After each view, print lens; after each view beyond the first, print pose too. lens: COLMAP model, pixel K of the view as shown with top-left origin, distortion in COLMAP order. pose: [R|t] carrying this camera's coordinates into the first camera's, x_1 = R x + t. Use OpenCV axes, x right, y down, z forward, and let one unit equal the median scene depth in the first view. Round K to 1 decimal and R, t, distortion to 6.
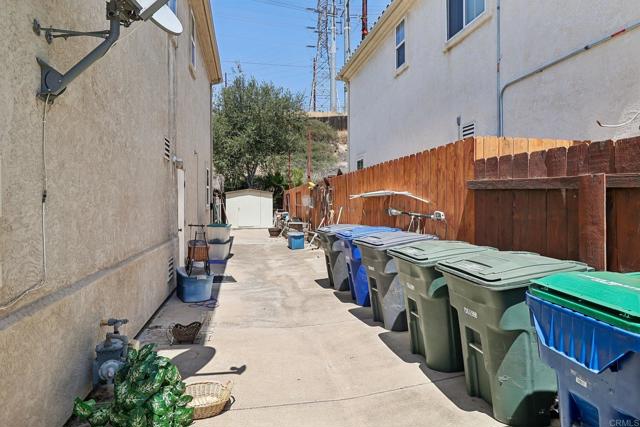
lens RADIAL K [[348.3, 0, 320.2], [0, 348.3, 203.6], [0, 0, 1]] dist [-0.000678, -0.000653]
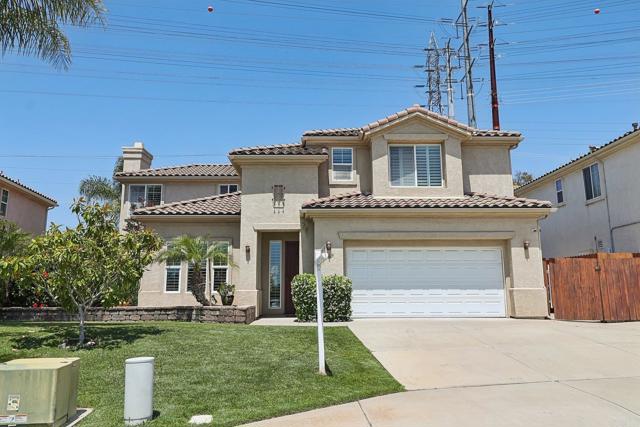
lens RADIAL K [[464.9, 0, 320.0], [0, 464.9, 213.5], [0, 0, 1]] dist [0.008114, -0.004165]
pose [[0.977076, -0.042163, -0.208672, -0.510170], [0.006705, 0.985800, -0.167789, 0.069139], [0.212784, 0.162543, 0.963485, -1.668916]]
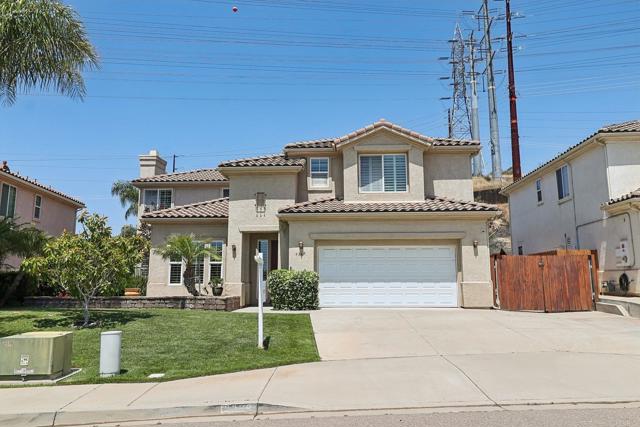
lens RADIAL K [[464.9, 0, 320.0], [0, 464.9, 213.5], [0, 0, 1]] dist [0.008114, -0.004165]
pose [[0.959757, -0.046117, -0.277019, -0.238674], [0.003712, 0.988422, -0.151687, 0.067998], [0.280806, 0.144554, 0.948816, -1.853893]]
